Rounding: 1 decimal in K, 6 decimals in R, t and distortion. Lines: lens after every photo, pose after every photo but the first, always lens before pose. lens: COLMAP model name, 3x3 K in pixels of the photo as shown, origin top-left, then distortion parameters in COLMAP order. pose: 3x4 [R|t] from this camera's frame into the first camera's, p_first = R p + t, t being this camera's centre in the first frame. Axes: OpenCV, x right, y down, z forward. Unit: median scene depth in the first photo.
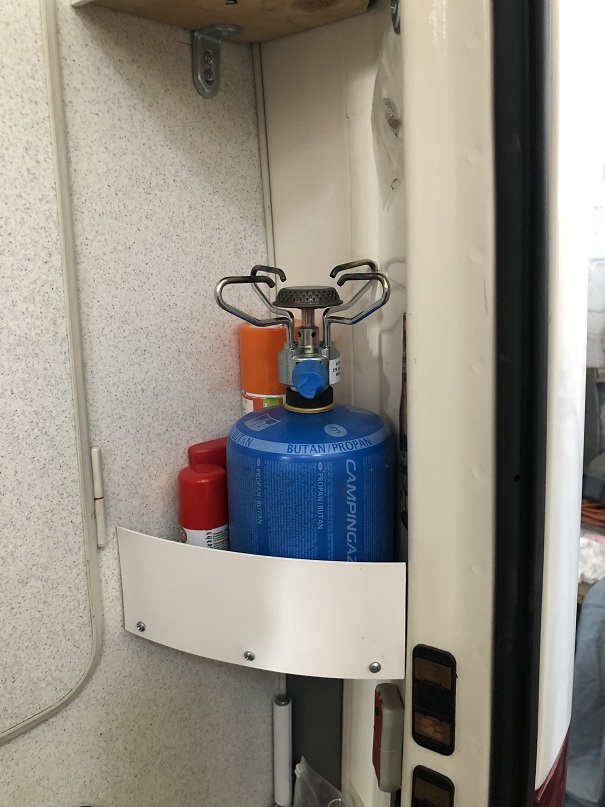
lens RADIAL K [[652.3, 0, 298.5], [0, 652.3, 401.8], [0, 0, 1]] dist [-0.007702, 0.025065]
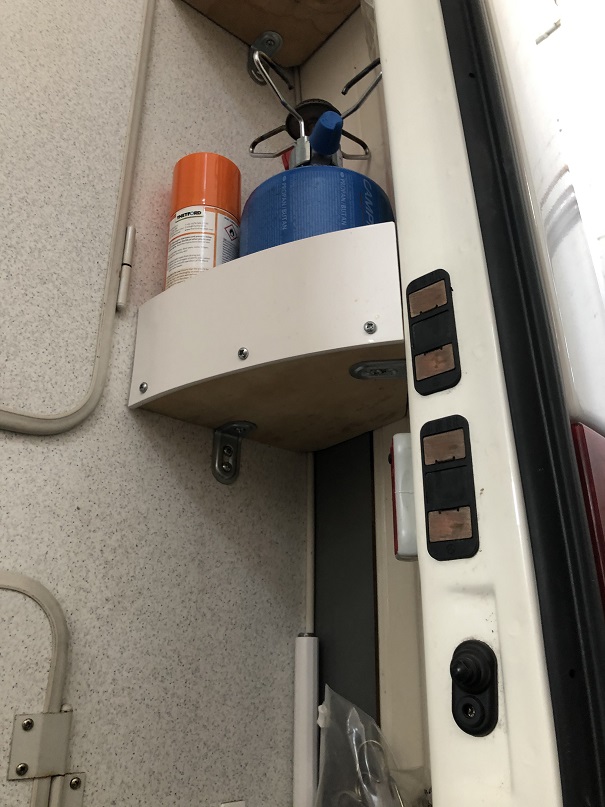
lens RADIAL K [[652.3, 0, 300.0], [0, 652.3, 409.2], [0, 0, 1]] dist [-0.007702, 0.025065]
pose [[0.985827, -0.047382, -0.160933, 0.153650], [-0.052246, 0.824869, -0.562905, 0.968221], [0.159420, 0.563335, 0.810703, 0.288332]]
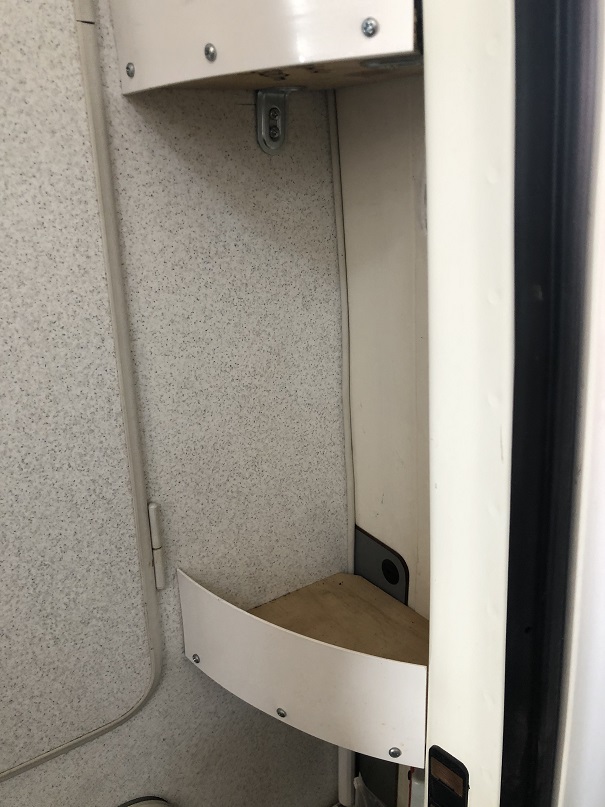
lens RADIAL K [[652.3, 0, 305.9], [0, 652.3, 398.4], [0, 0, 1]] dist [-0.007702, 0.025065]
pose [[0.969674, 0.071559, -0.233692, 0.171104], [-0.044322, 0.991809, 0.119796, -0.241853], [0.240350, -0.105806, 0.964903, 0.041181]]
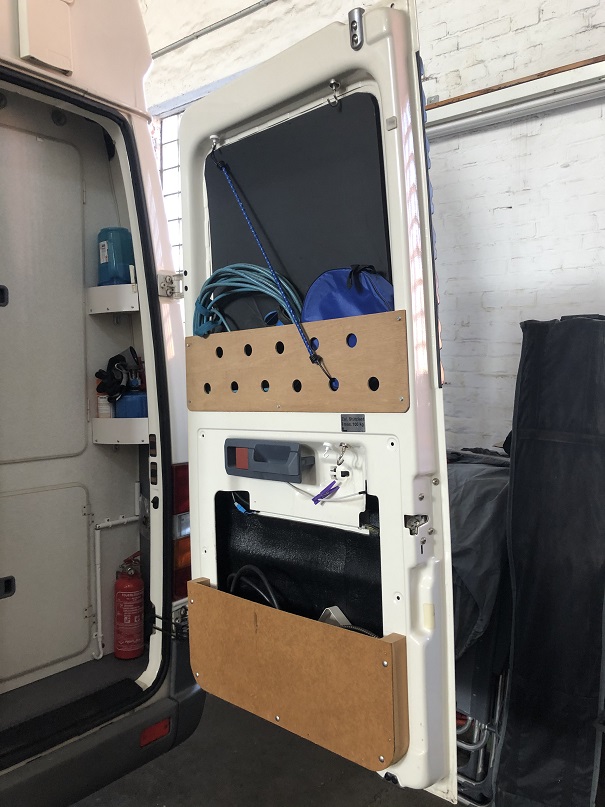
lens RADIAL K [[652.3, 0, 307.6], [0, 652.3, 403.7], [0, 0, 1]] dist [-0.007702, 0.025065]
pose [[0.999963, 0.000559, 0.008617, 1.247546], [0.000930, 0.985125, -0.171836, 0.924791], [-0.008584, 0.171837, 0.985088, -3.692125]]
